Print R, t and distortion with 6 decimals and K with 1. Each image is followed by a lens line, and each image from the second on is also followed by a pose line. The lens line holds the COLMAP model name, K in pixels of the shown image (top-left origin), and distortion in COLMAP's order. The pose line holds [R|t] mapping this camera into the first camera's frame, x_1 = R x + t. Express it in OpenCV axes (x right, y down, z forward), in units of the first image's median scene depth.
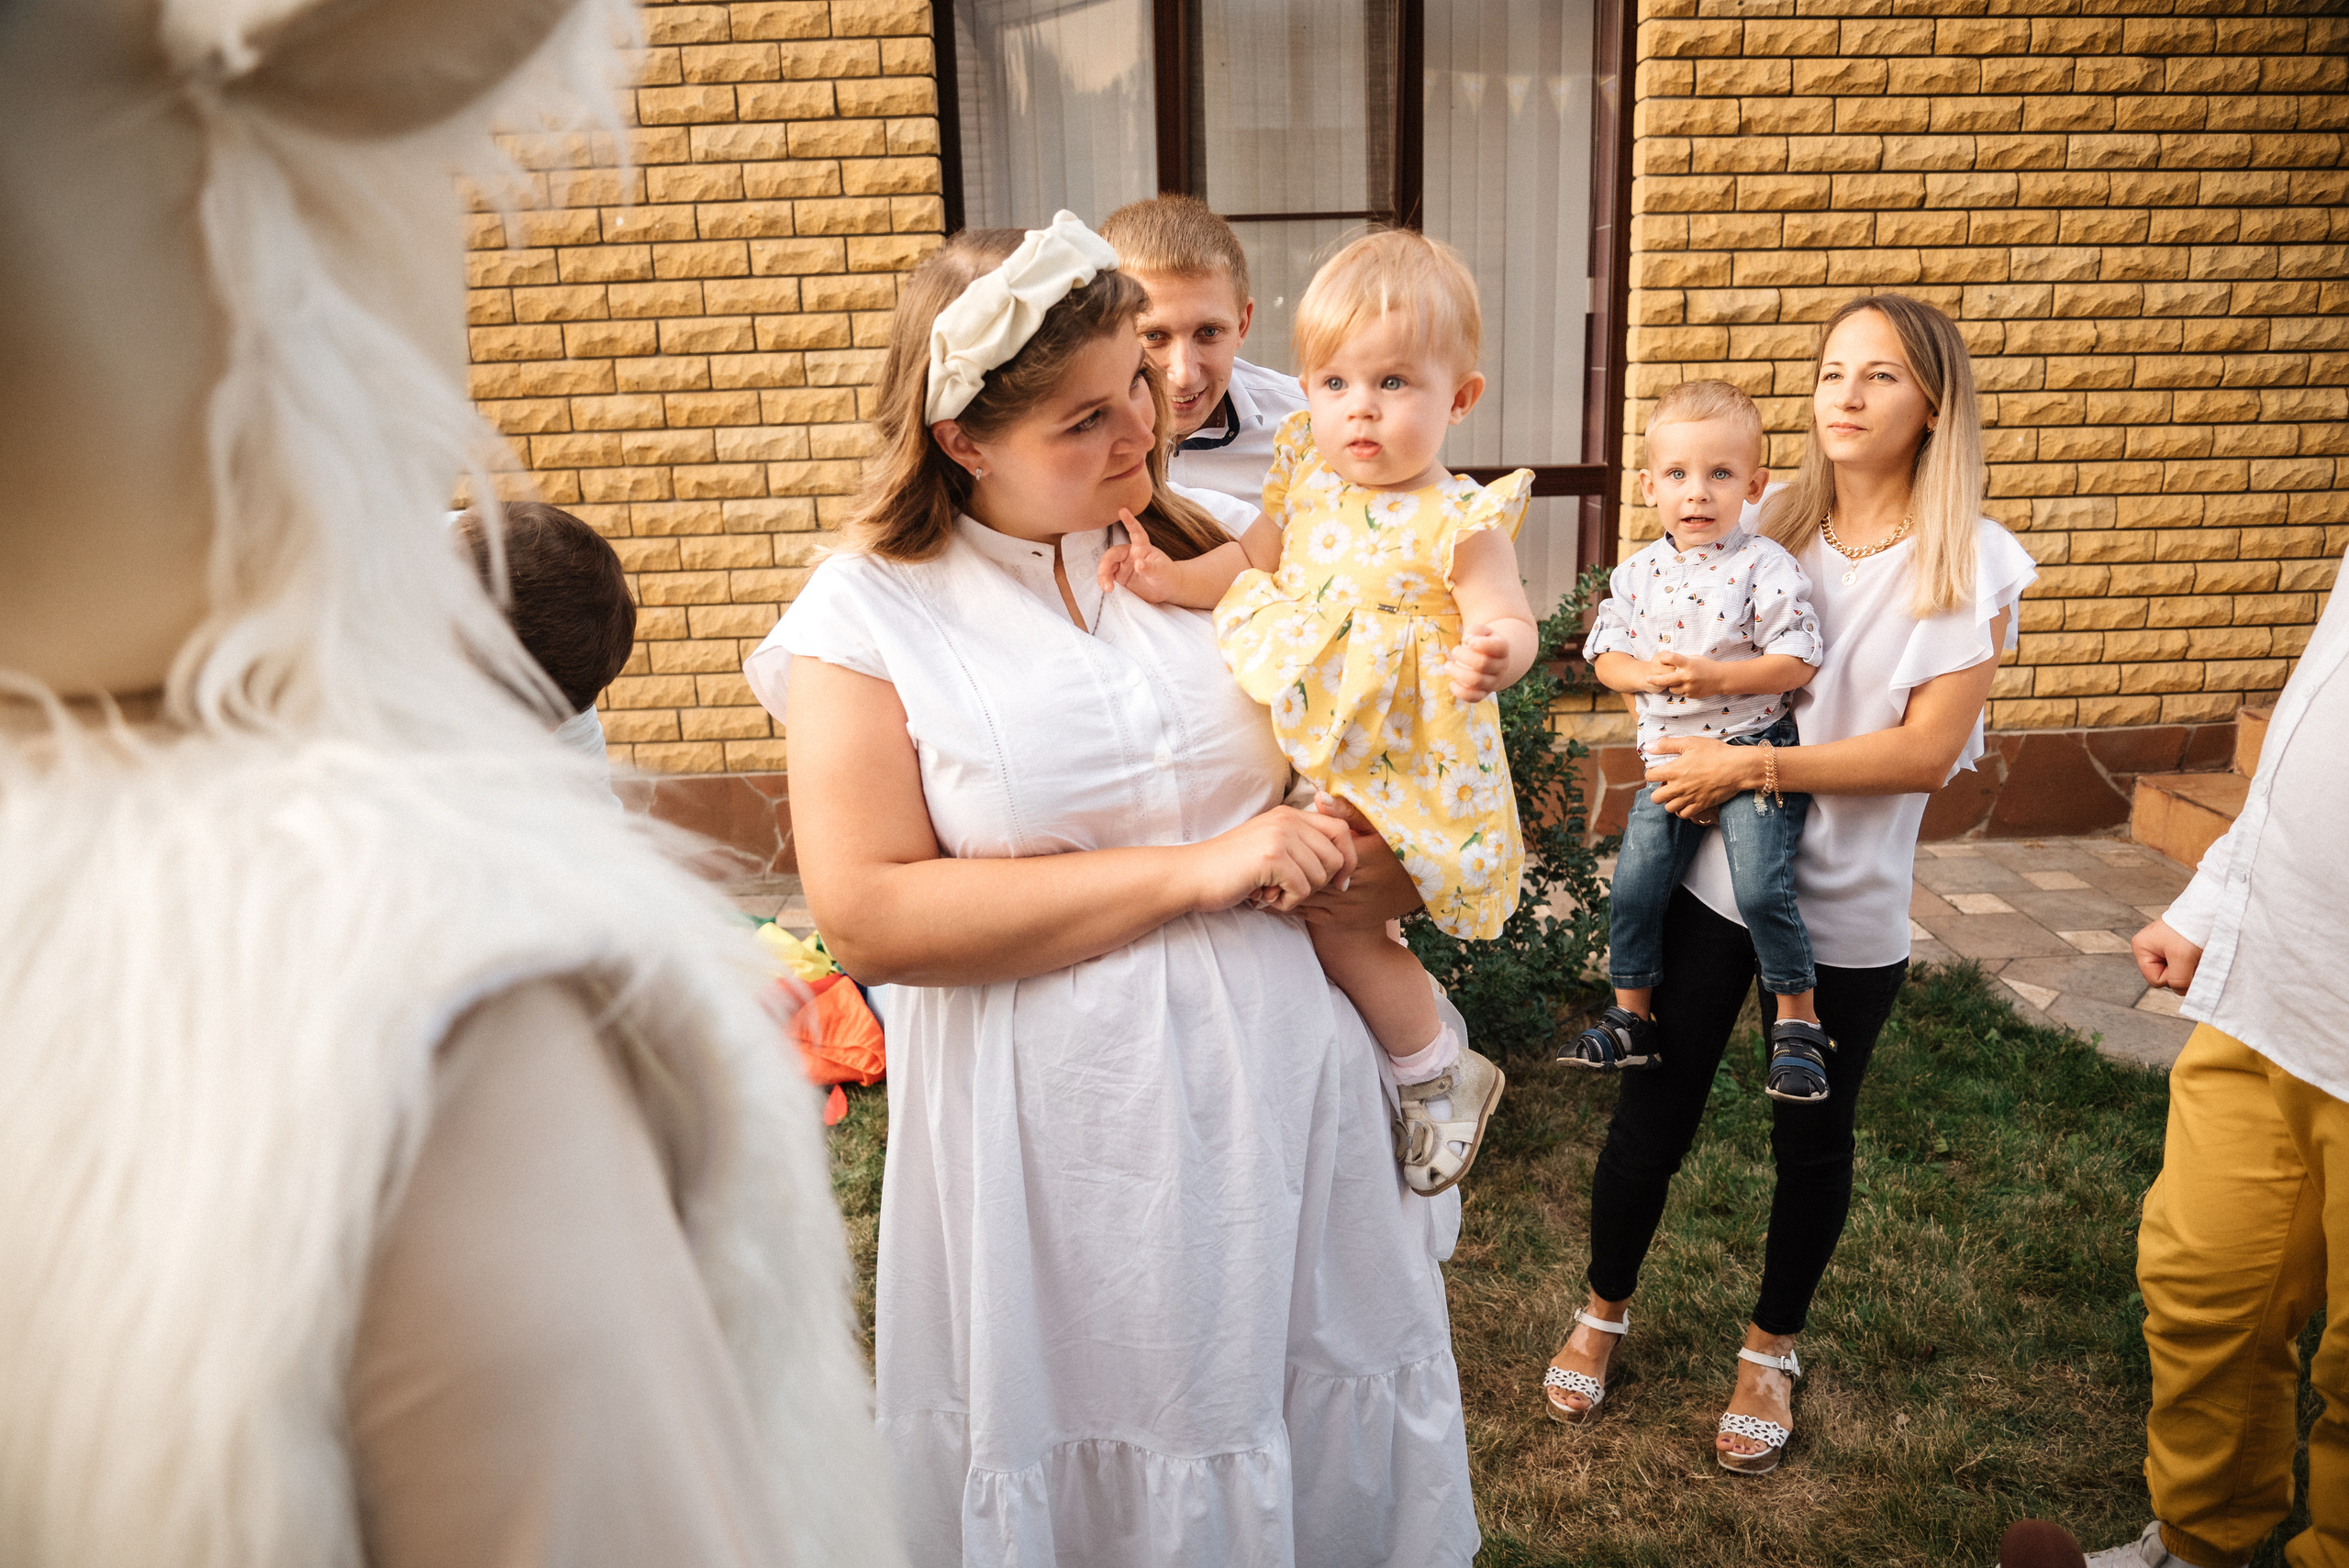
lens RADIAL K [[1564.7, 0, 1193.8], [0, 1564.7, 820.6], [0, 0, 1]] dist [-0.083189, 0.028113]
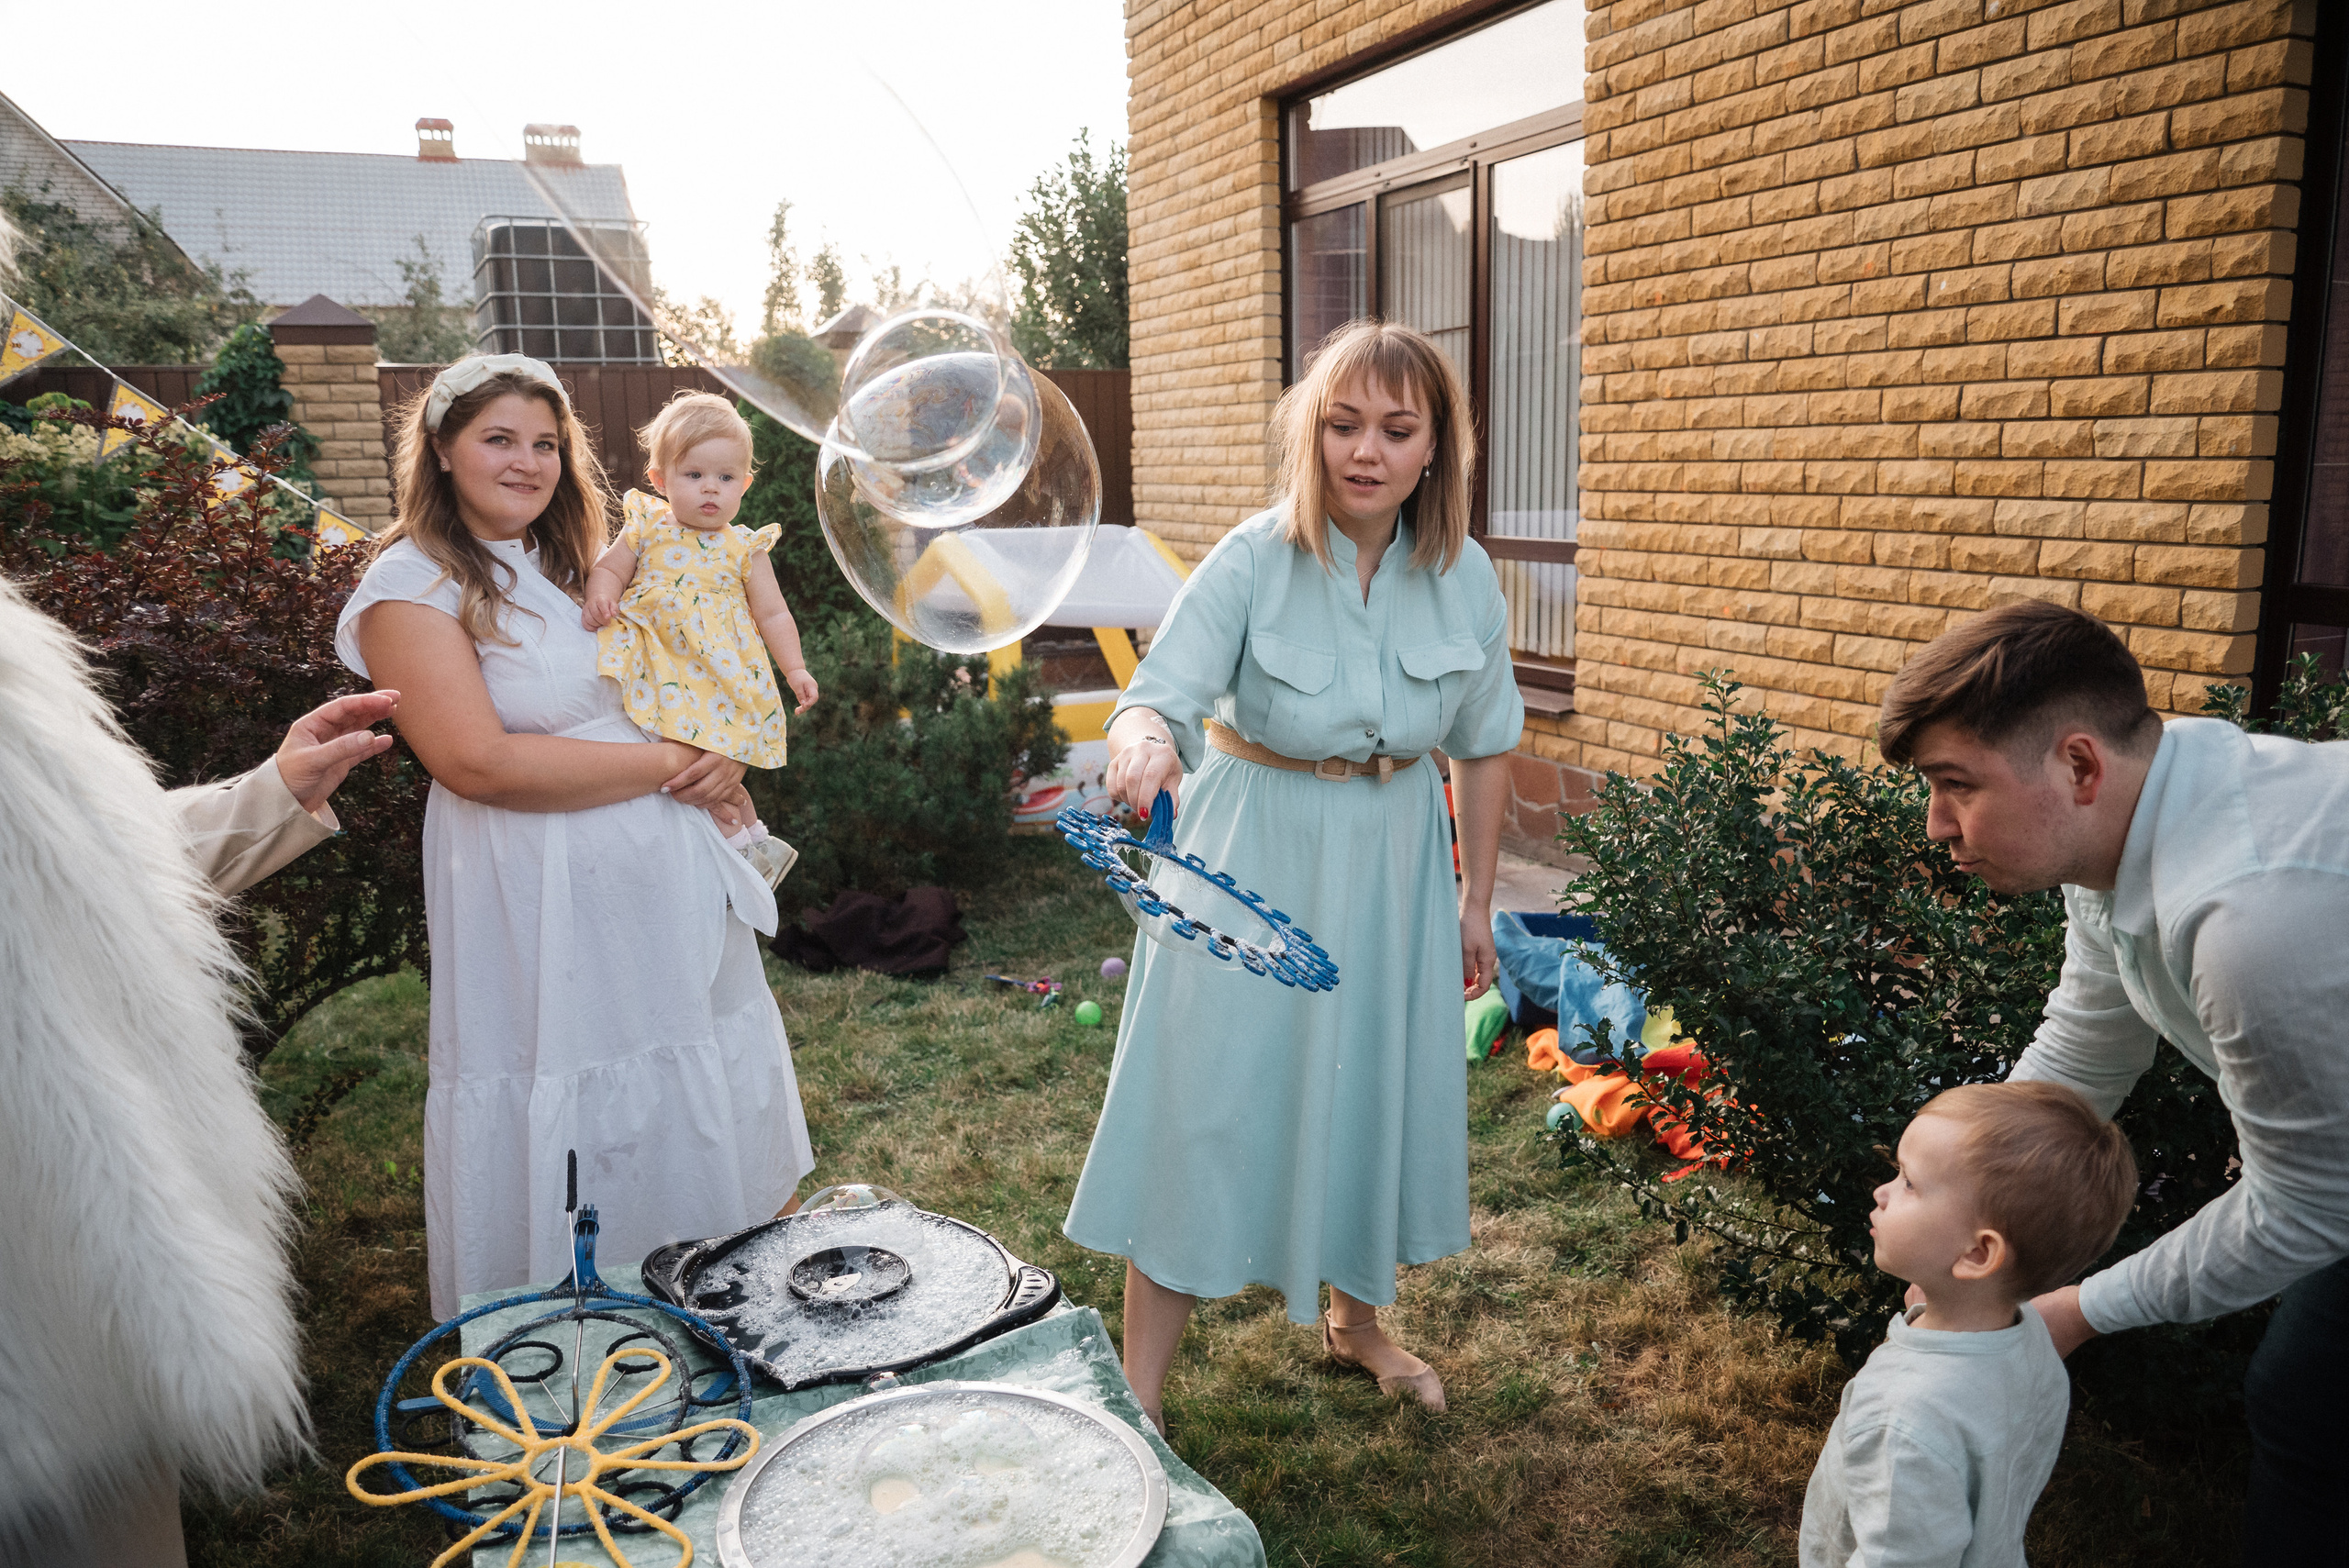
lens RADIAL K [[1564.7, 0, 1197.2], [0, 1564.7, 841.7], [0, 0, 1]] dist [-0.083189, 0.028113]
pose [[0.434830, 0.222013, -0.872716, 0.348090], [-0.241615, 0.962361, 0.124434, -0.052027], [0.867494, 0.156754, 0.472105, 0.174837]]
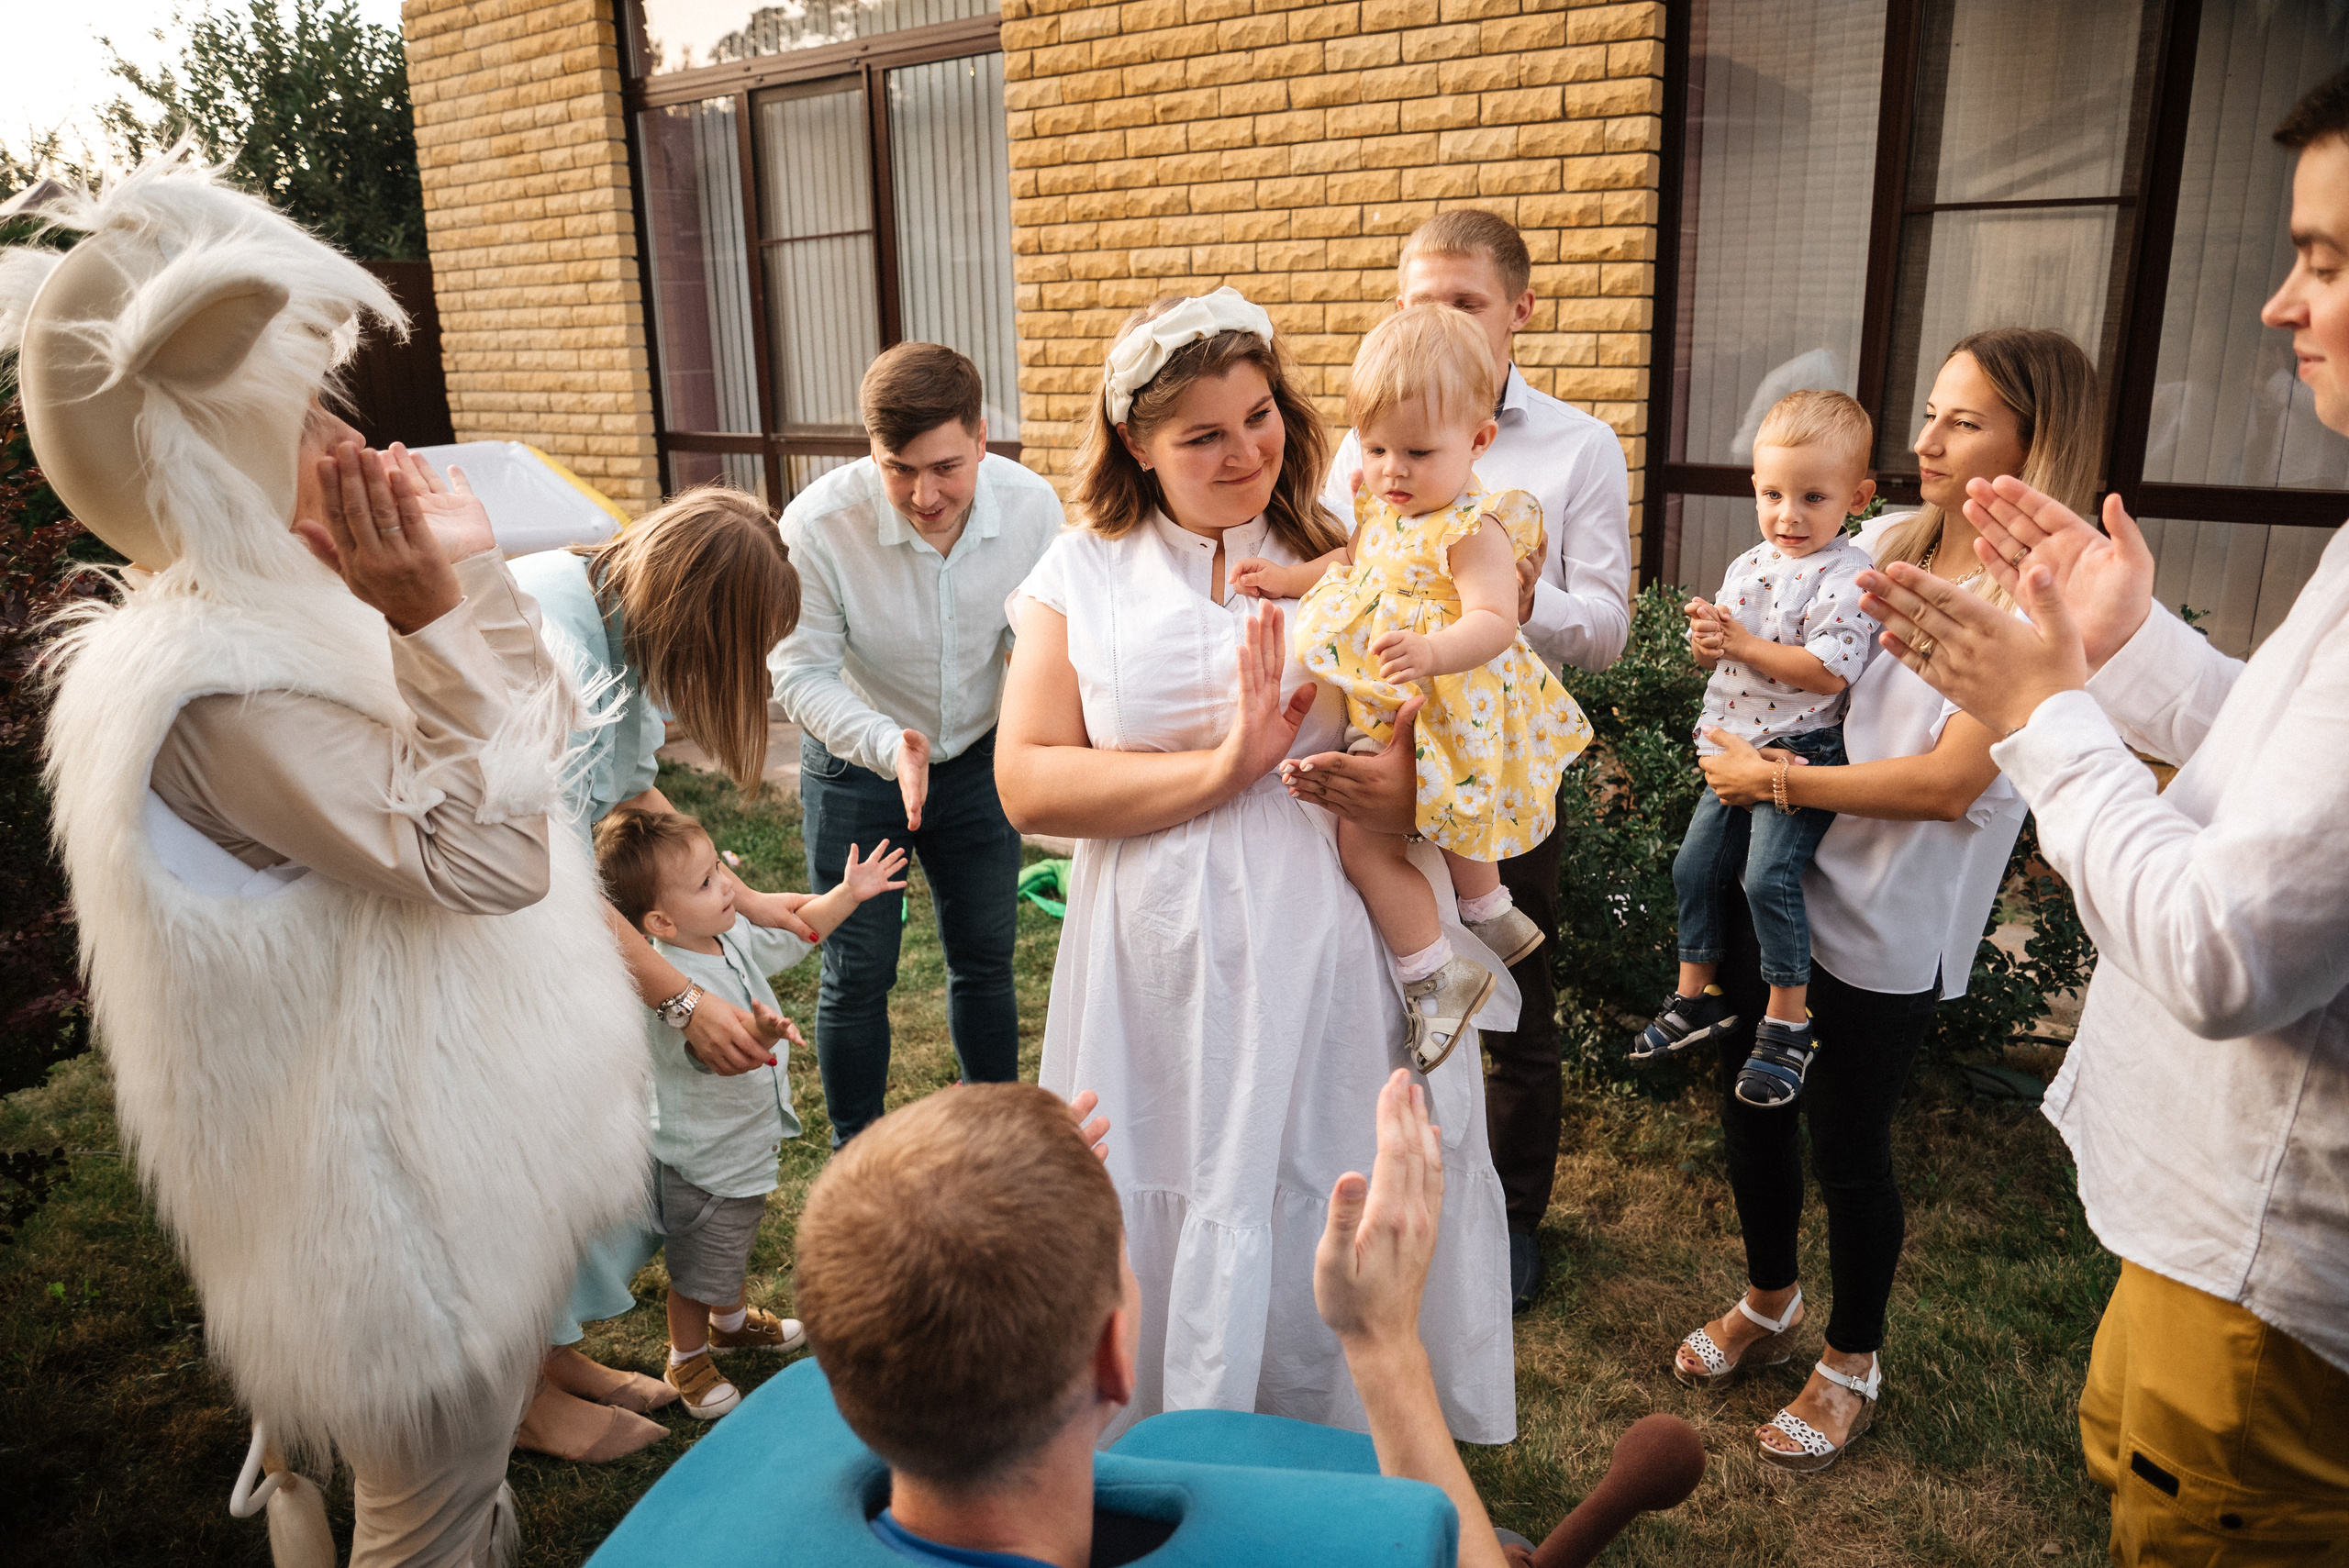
lens RADIAL K [[1564.7, 0, 1188.7], [0, 1564.7, 831.5], [0, 0, 1]] dist [-0.083189, 0.028113]
pose [[0.817814, 0.182891, -0.545647, 0.229792], [-0.164199, 0.982900, 0.083349, -0.007416], [0.551560, 0.021431, 0.833860, -0.043447]]
